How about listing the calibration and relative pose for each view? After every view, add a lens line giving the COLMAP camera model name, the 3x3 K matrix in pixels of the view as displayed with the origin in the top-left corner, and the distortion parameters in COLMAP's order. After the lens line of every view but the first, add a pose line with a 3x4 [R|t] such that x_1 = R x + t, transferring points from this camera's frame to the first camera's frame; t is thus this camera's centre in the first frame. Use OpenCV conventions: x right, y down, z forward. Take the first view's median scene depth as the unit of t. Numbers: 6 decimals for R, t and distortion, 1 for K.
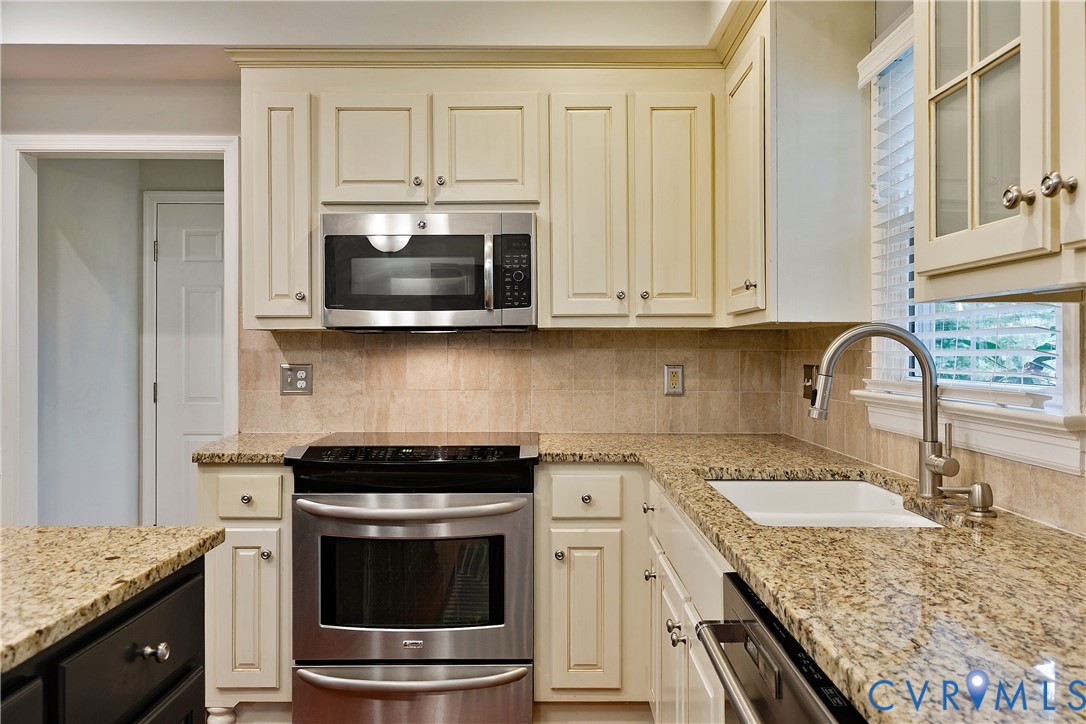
lens RADIAL K [[815.5, 0, 546.0], [0, 815.5, 350.3], [0, 0, 1]] dist [0.008960, 0.000585]
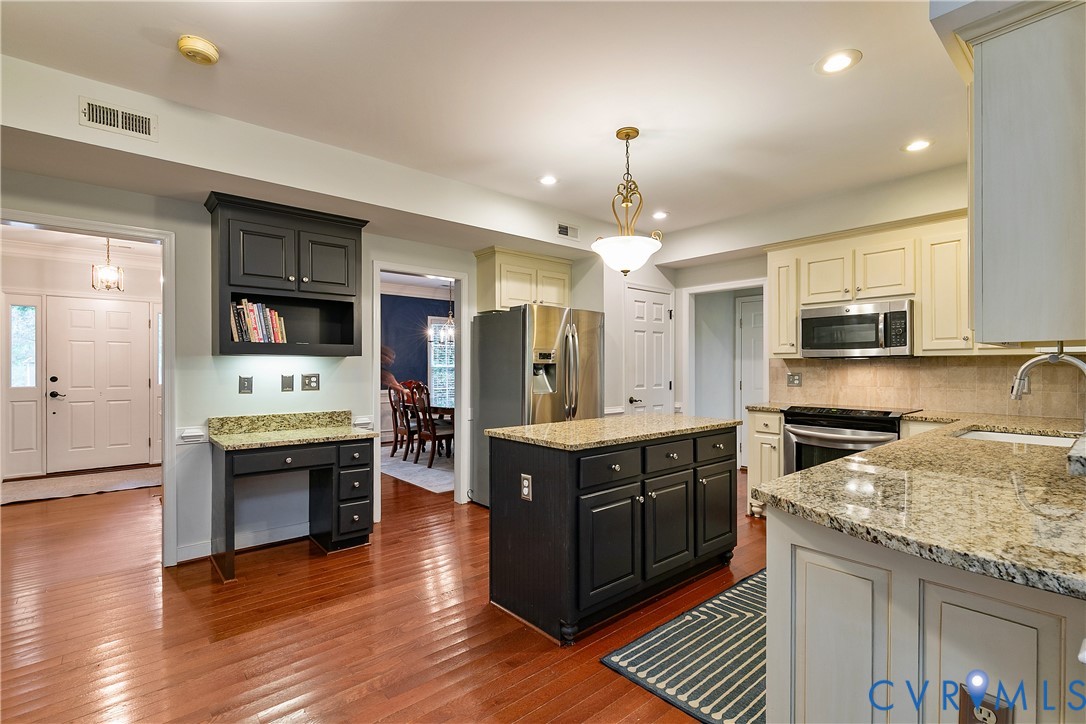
lens RADIAL K [[503.7, 0, 538.7], [0, 503.7, 363.4], [0, 0, 1]] dist [0.008398, -0.004544]
pose [[0.650590, -0.004939, -0.759413, 0.332308], [0.000764, 0.999983, -0.005849, -0.002815], [0.759429, 0.003225, 0.650582, -0.512272]]
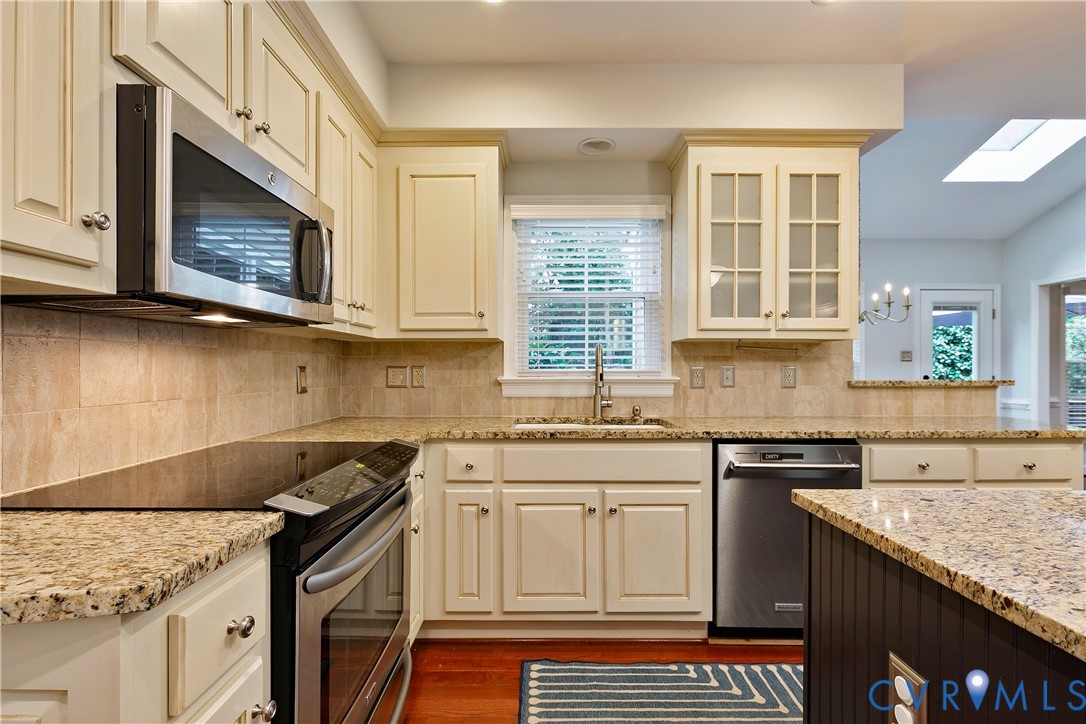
lens RADIAL K [[490.2, 0, 546.9], [0, 490.2, 364.8], [0, 0, 1]] dist [0.001651, 0.000019]
pose [[-0.006308, 0.004831, 0.999968, -0.586638], [-0.001853, 0.999987, -0.004843, 0.019733], [-0.999978, -0.001883, -0.006299, 0.715727]]
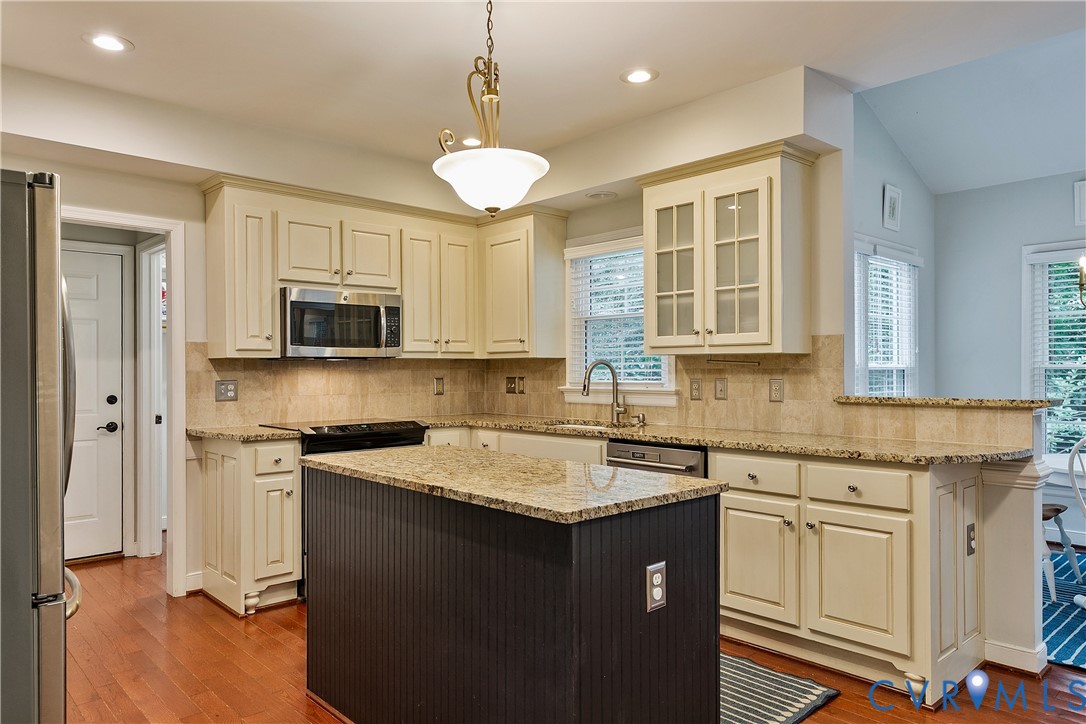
lens RADIAL K [[734.0, 0, 546.1], [0, 734.0, 365.0], [0, 0, 1]] dist [0.000637, -0.000182]
pose [[0.731056, 0.001039, 0.682317, -0.865353], [0.003279, 0.999982, -0.005036, -0.002916], [-0.682310, 0.005919, 0.731039, -0.407762]]
